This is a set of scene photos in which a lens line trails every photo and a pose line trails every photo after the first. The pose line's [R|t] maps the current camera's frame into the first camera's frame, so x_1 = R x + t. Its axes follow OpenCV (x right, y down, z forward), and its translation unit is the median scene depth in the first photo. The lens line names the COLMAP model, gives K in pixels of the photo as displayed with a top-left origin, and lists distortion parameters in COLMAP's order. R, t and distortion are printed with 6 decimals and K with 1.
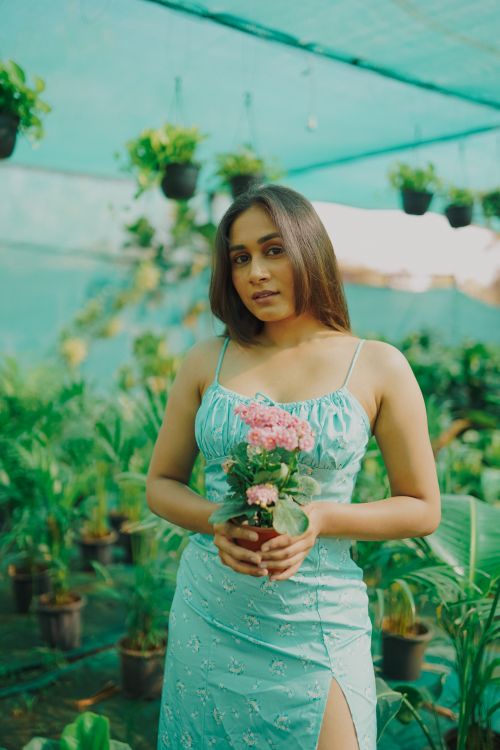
lens RADIAL K [[726.8, 0, 259.6], [0, 726.8, 373.1], [0, 0, 1]] dist [-0.004007, 0.000606]
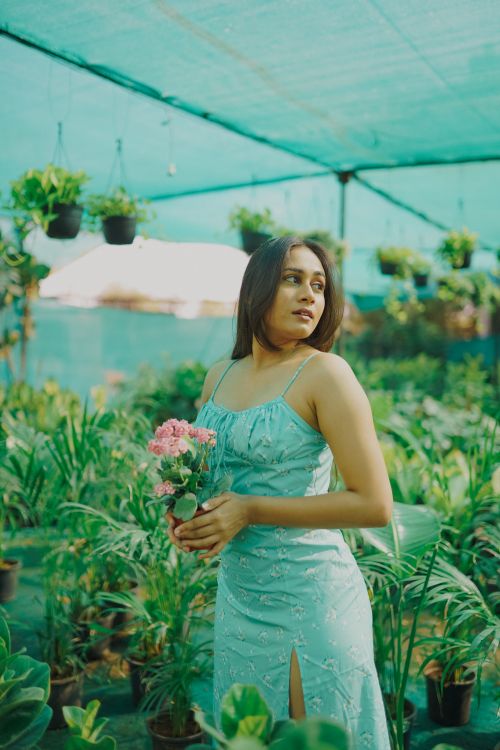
lens RADIAL K [[733.4, 0, 249.4], [0, 733.4, 373.4], [0, 0, 1]] dist [-0.028419, 0.035547]
pose [[0.952042, -0.026625, 0.304808, -0.180115], [0.036524, 0.998973, -0.026819, -0.007974], [-0.303781, 0.036665, 0.952036, -0.069073]]
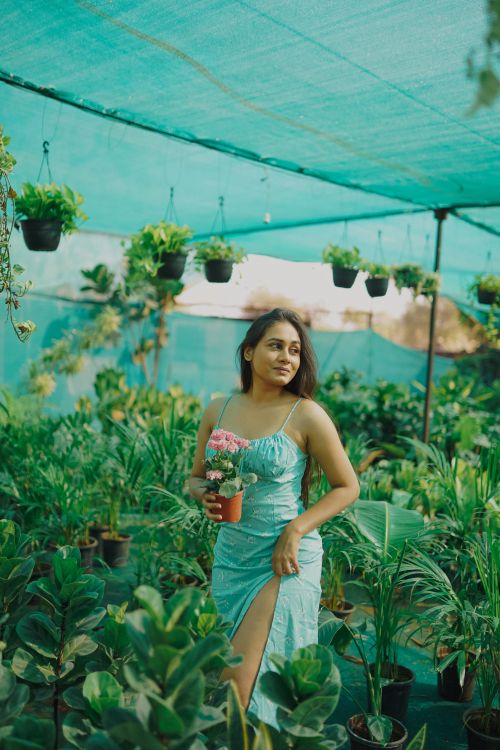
lens RADIAL K [[746.7, 0, 249.2], [0, 746.7, 371.5], [0, 0, 1]] dist [-0.006604, 0.003113]
pose [[0.994032, 0.023583, 0.106512, -0.107888], [-0.019817, 0.999145, -0.036281, -0.026497], [-0.107277, 0.033954, 0.993649, -0.344914]]
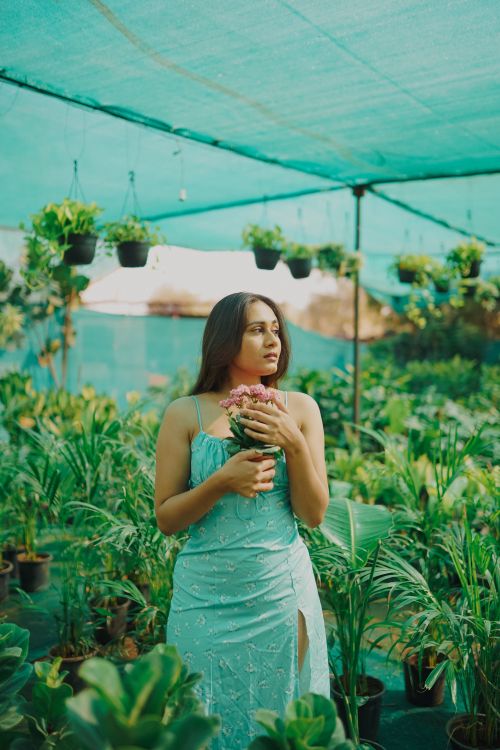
lens RADIAL K [[737.5, 0, 256.5], [0, 737.5, 375.0], [0, 0, 1]] dist [-0.017629, 0.005137]
pose [[0.970138, -0.036013, 0.239866, -0.123892], [0.043291, 0.998746, -0.025144, -0.021109], [-0.238660, 0.034777, 0.970480, -0.197974]]
